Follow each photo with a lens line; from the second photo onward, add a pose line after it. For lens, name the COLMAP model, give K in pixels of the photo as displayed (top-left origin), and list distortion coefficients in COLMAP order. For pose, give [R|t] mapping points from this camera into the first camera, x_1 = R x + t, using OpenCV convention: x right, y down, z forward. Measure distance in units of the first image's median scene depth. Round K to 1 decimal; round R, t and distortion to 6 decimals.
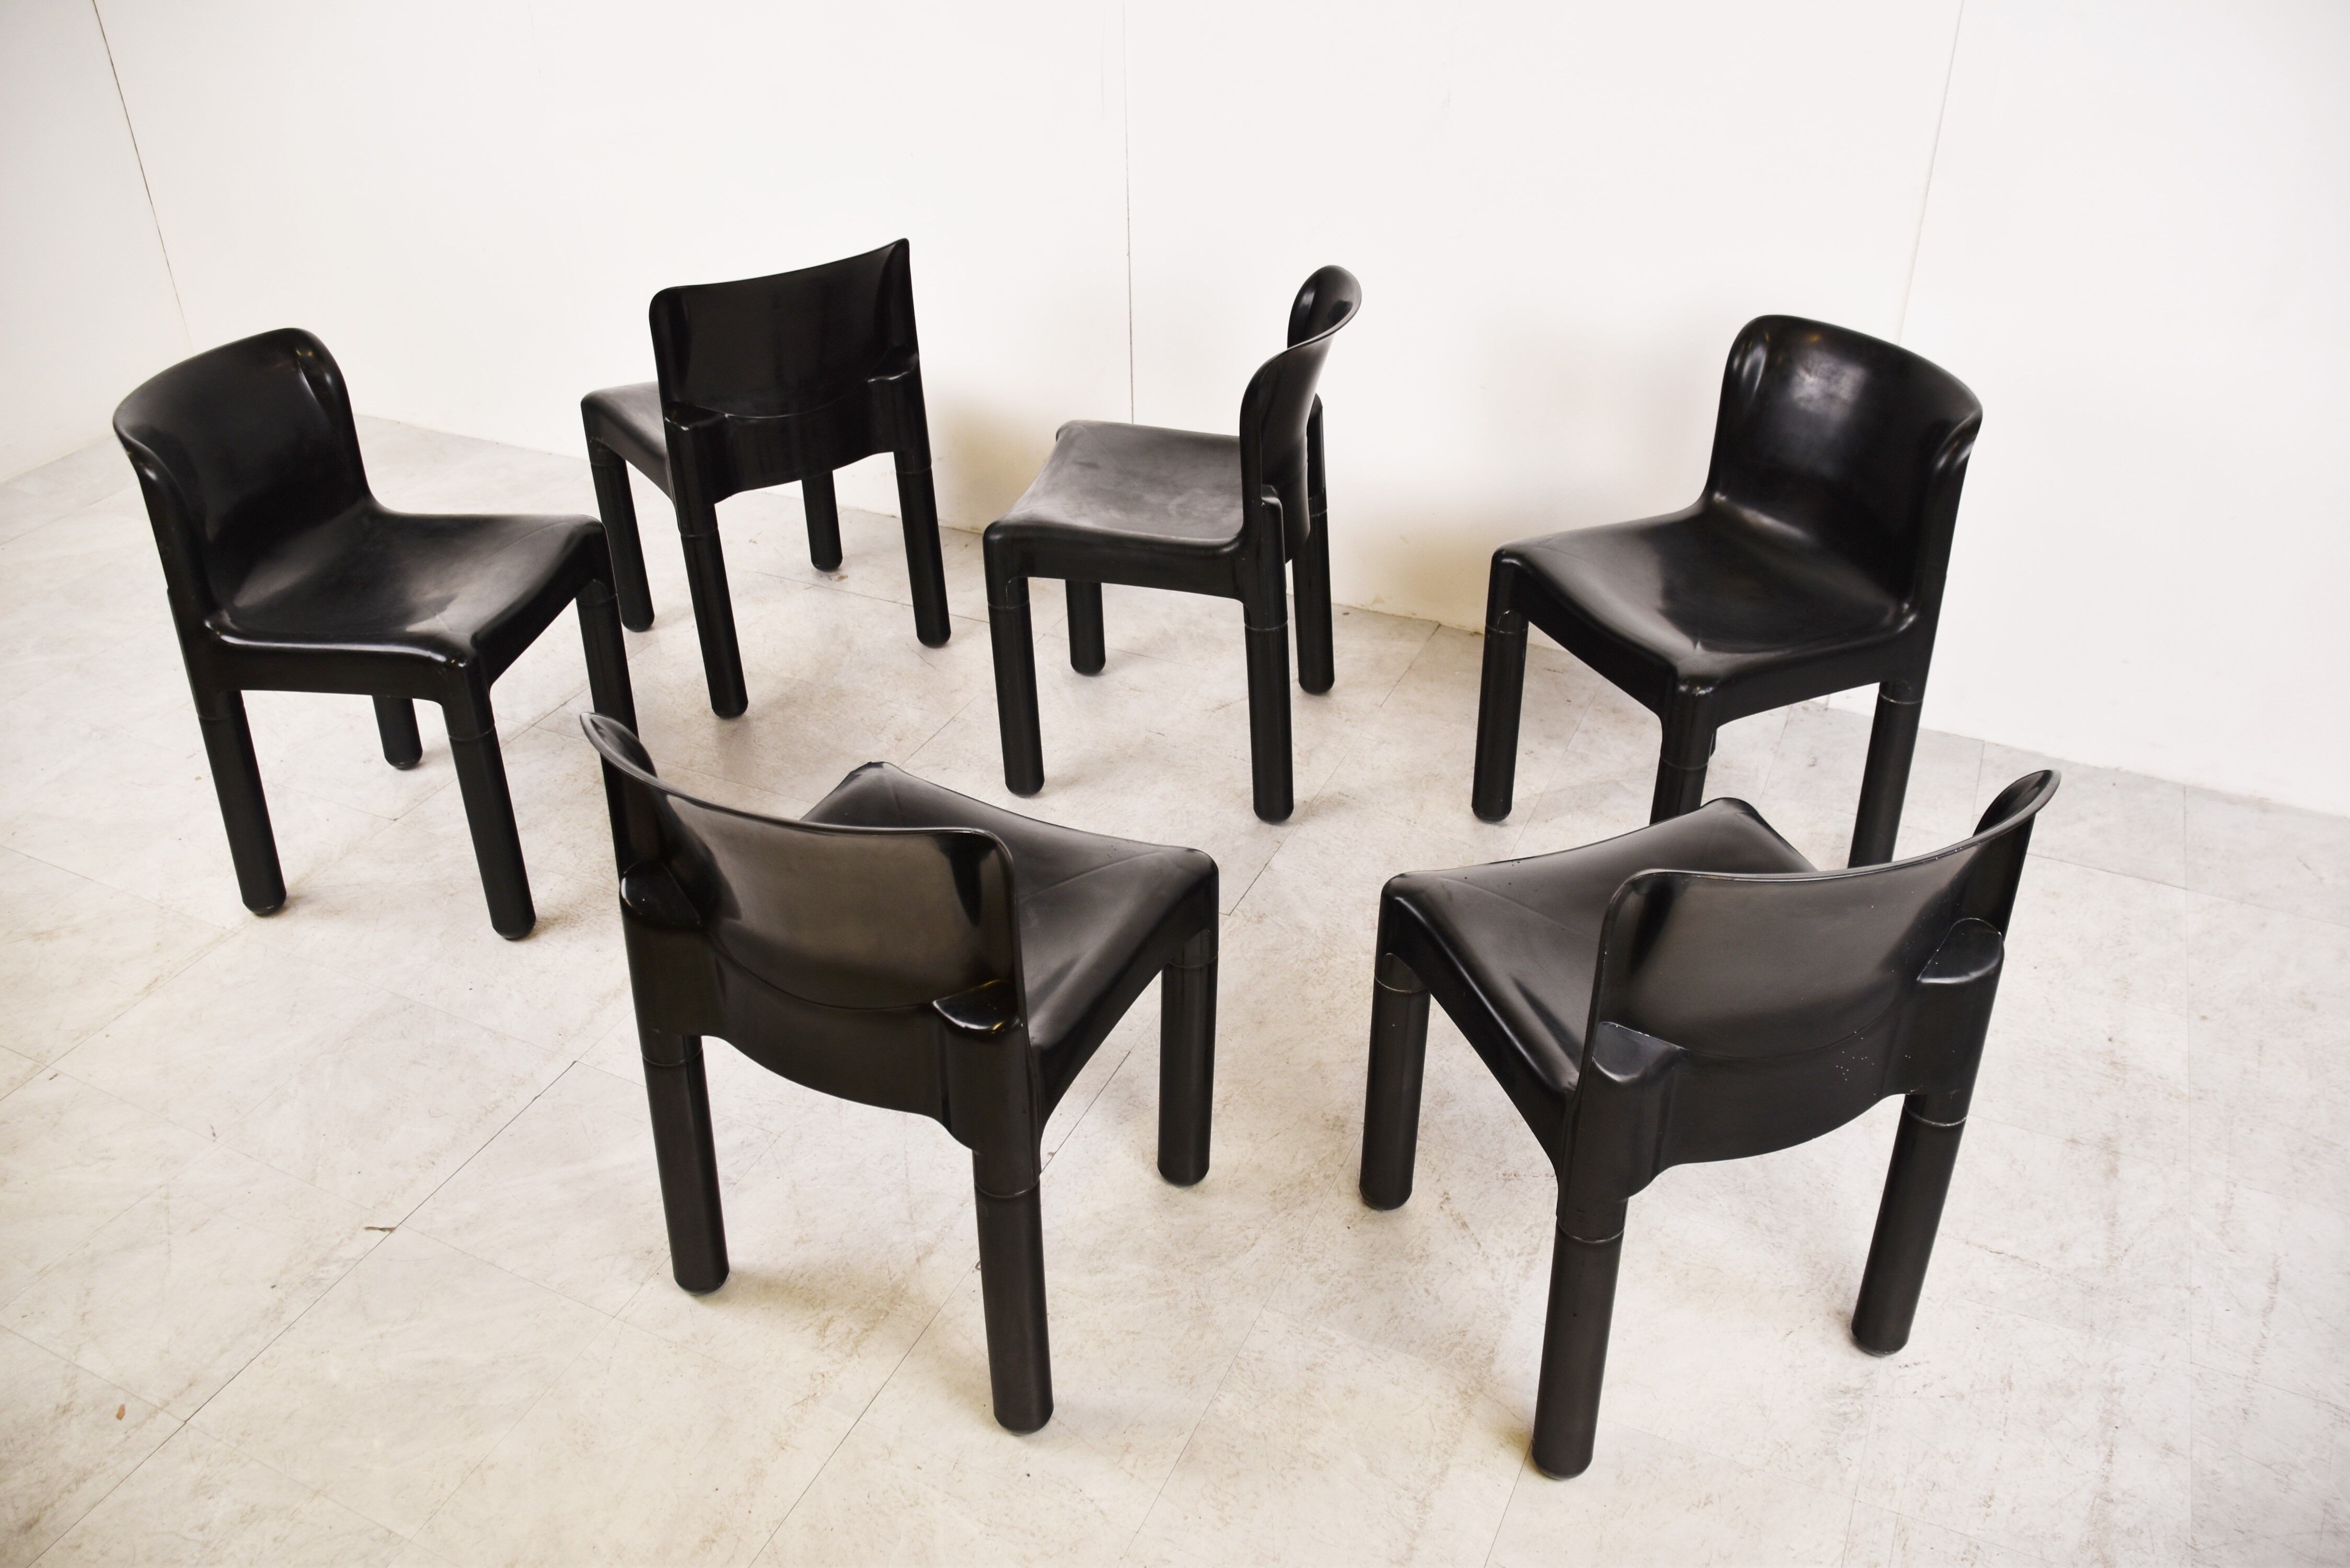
lens RADIAL K [[1833.3, 0, 1182.1], [0, 1833.3, 789.6], [0, 0, 1]] dist [-0.163931, 0.106015]
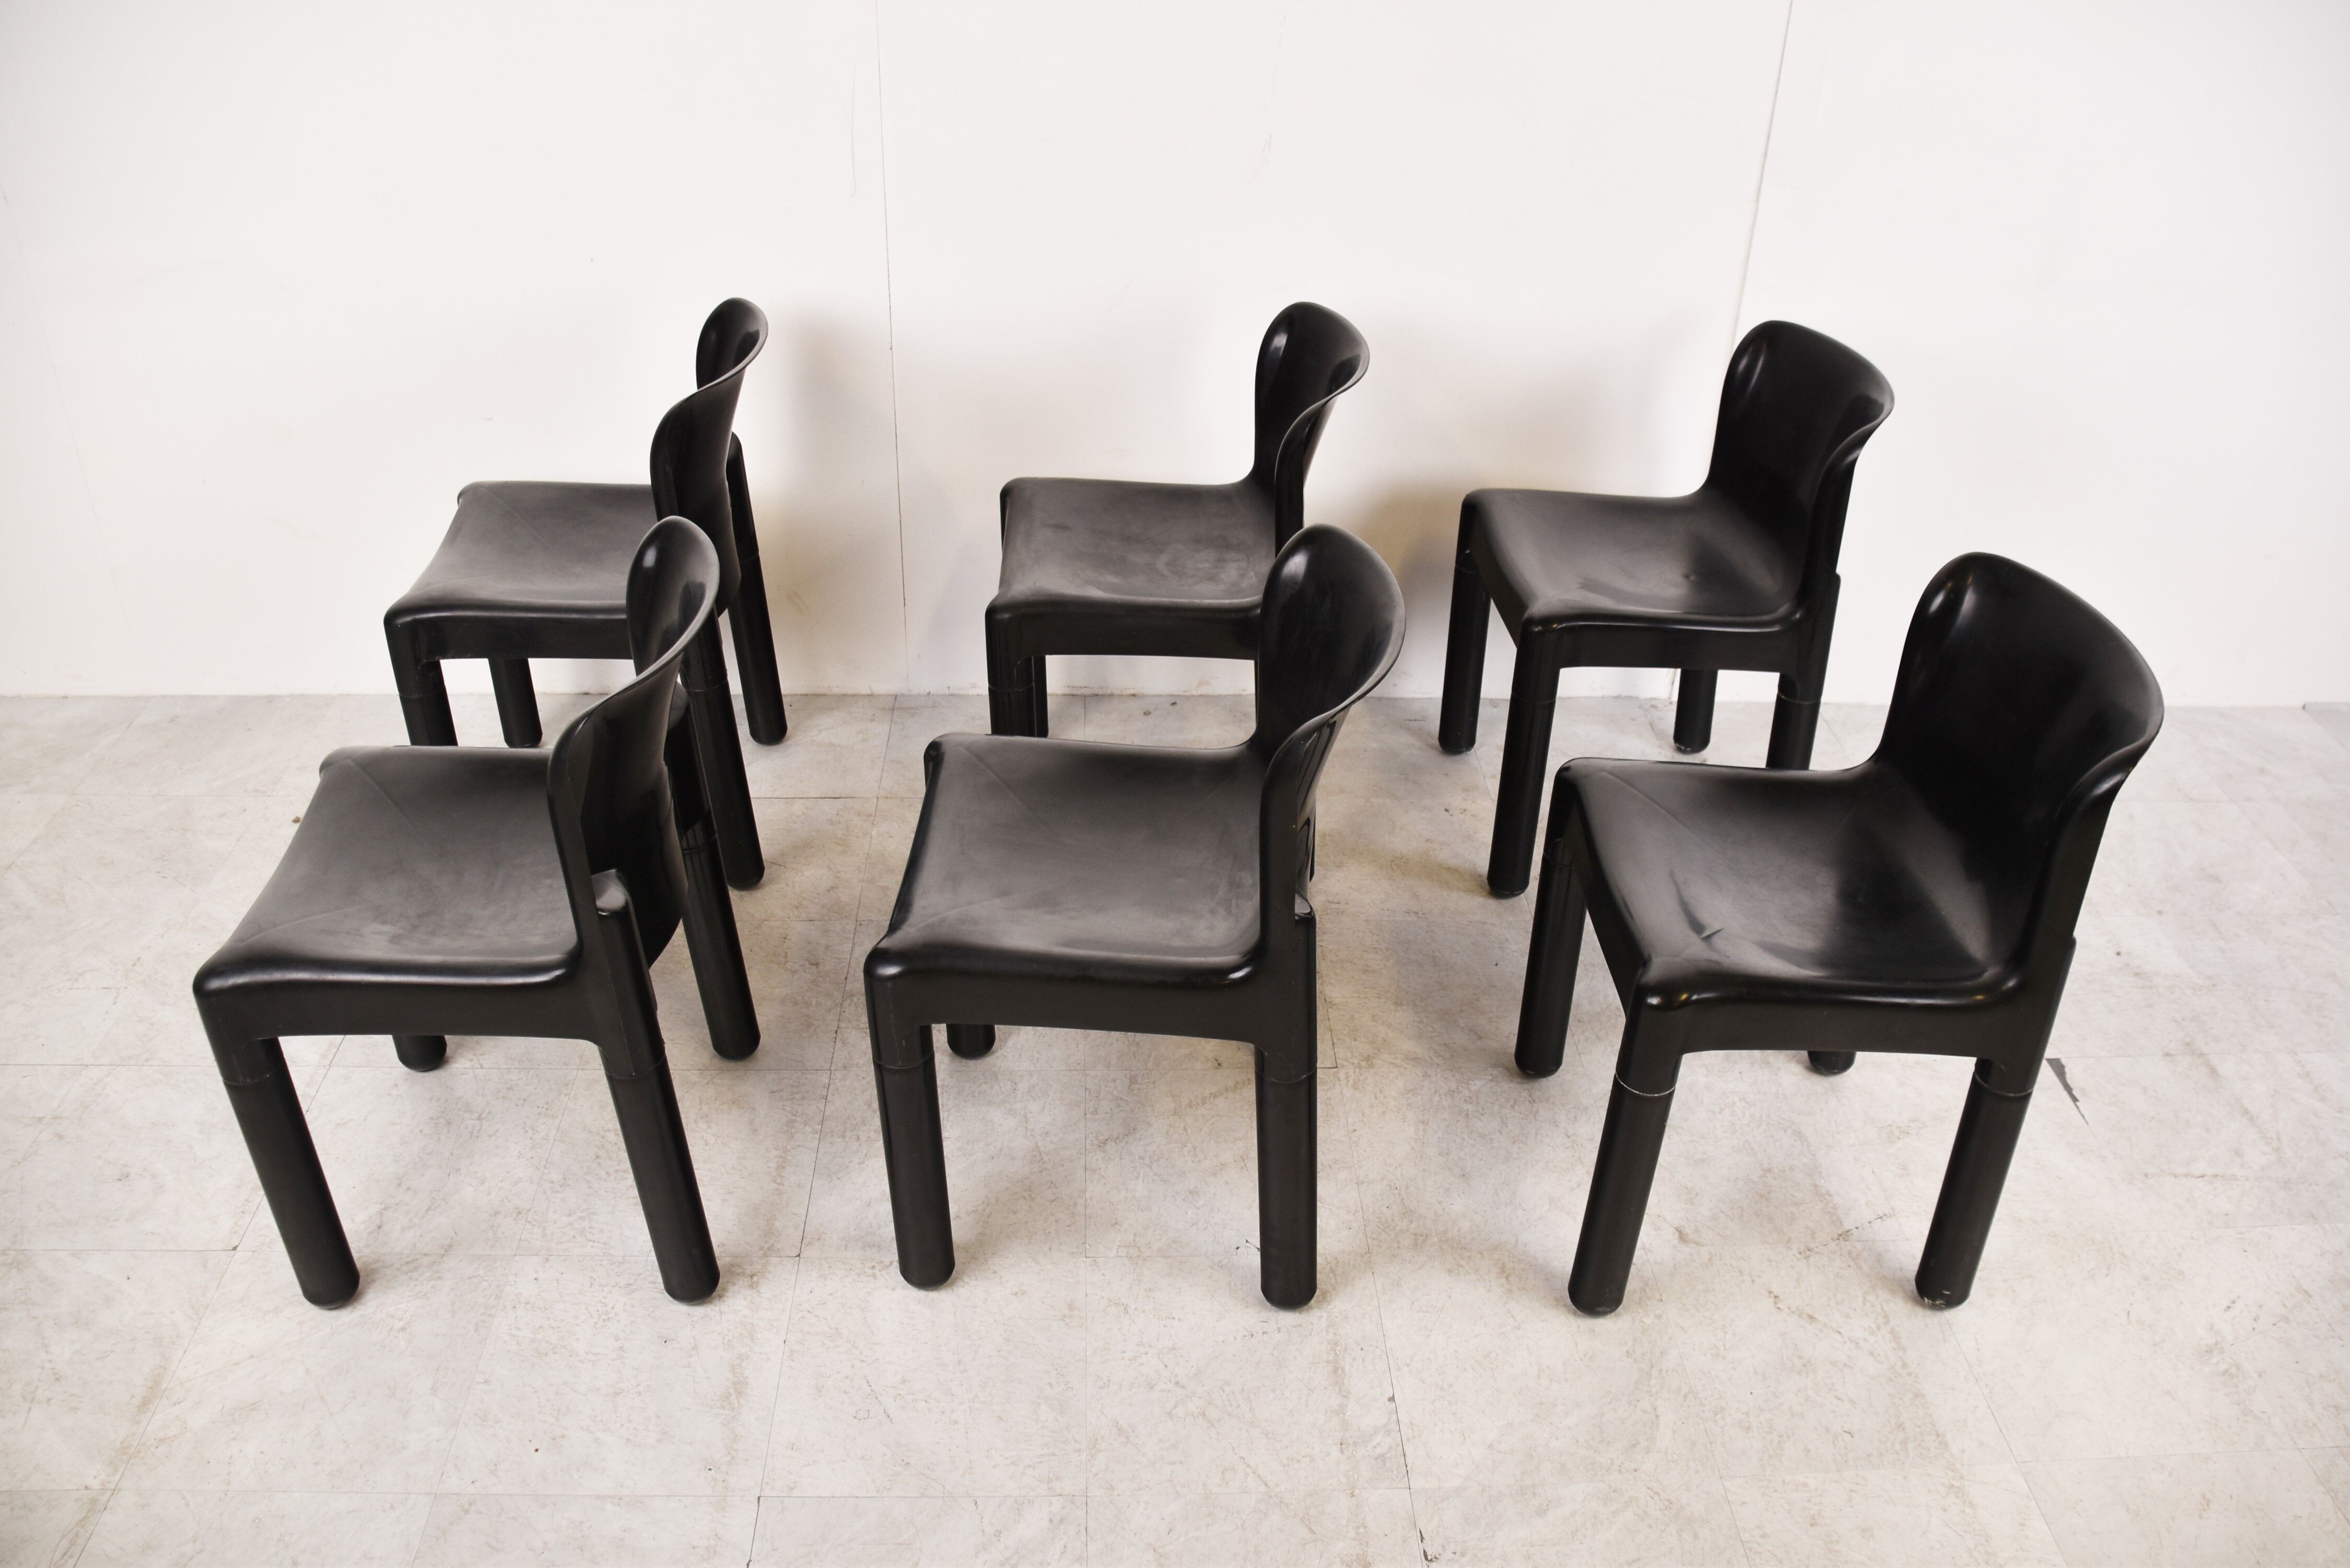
lens RADIAL K [[1833.3, 0, 1182.1], [0, 1833.3, 789.6], [0, 0, 1]] dist [-0.163931, 0.106015]
pose [[0.888989, -0.217123, 0.403182, -0.480044], [0.218840, 0.974837, 0.042446, -0.153520], [-0.402252, 0.050498, 0.914135, 0.259651]]
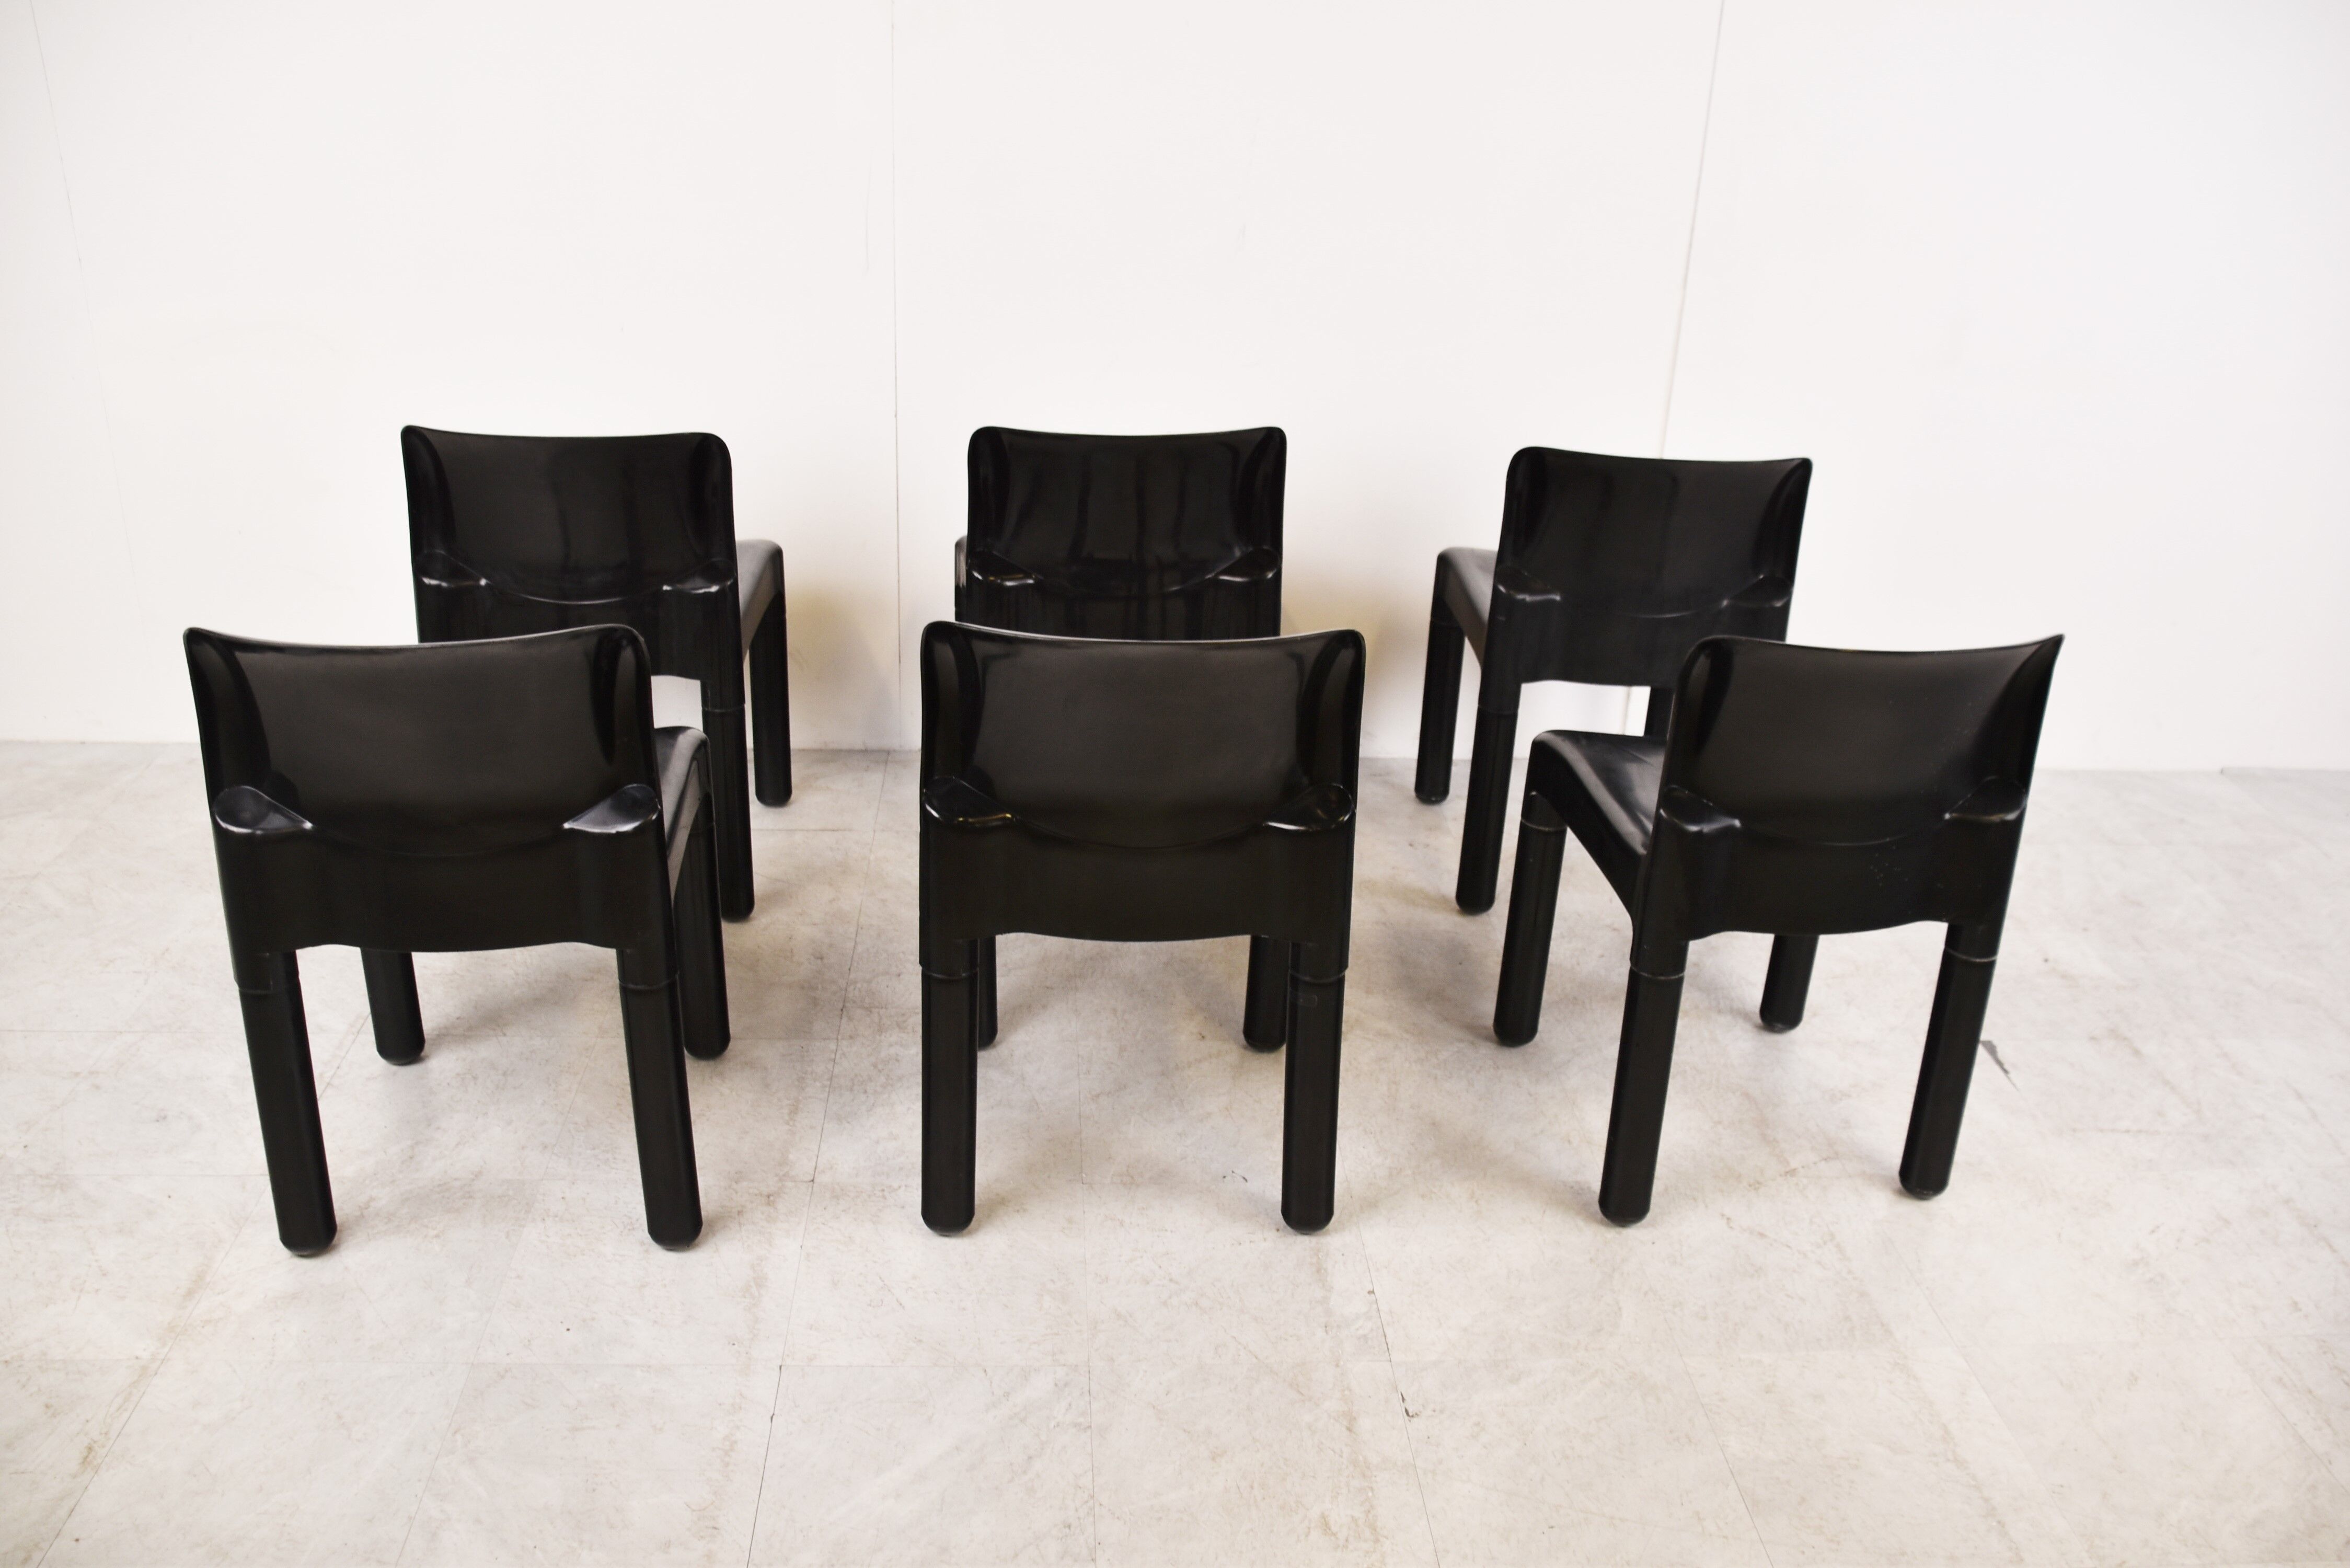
lens RADIAL K [[1905.7, 0, 1175.0], [0, 1905.7, 784.0], [0, 0, 1]] dist [-0.148363, 0.110899]
pose [[0.879369, -0.157380, 0.449379, -0.596971], [0.216791, 0.972632, -0.083598, 0.006337], [-0.423923, 0.170935, 0.889421, 0.152866]]
